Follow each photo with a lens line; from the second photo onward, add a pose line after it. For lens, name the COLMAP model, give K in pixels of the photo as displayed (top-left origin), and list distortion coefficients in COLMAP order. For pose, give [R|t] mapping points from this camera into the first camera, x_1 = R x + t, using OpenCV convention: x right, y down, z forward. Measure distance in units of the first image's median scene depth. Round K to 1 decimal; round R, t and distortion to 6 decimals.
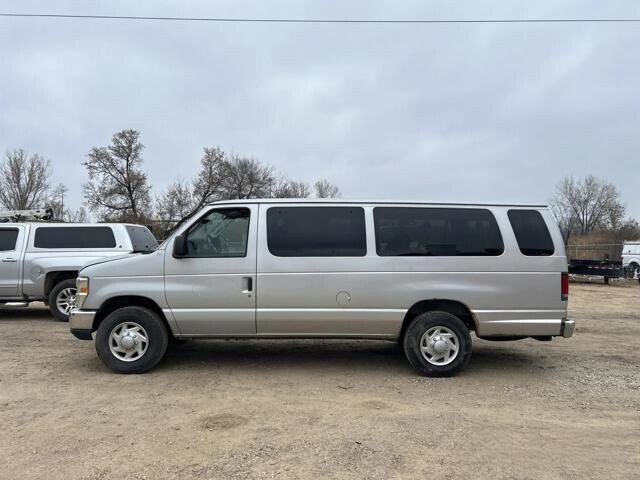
lens RADIAL K [[494.1, 0, 320.0], [0, 494.1, 240.0], [0, 0, 1]] dist [0.025980, 0.001075]
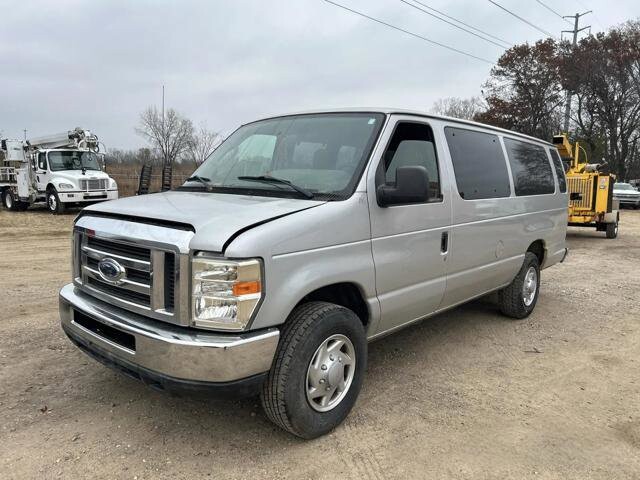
lens RADIAL K [[494.1, 0, 320.0], [0, 494.1, 240.0], [0, 0, 1]] dist [0.025980, 0.001075]
pose [[0.649142, -0.081936, 0.756242, -0.739578], [-0.026505, 0.991142, 0.130138, 0.002258], [-0.760205, -0.104522, 0.641220, 0.667359]]
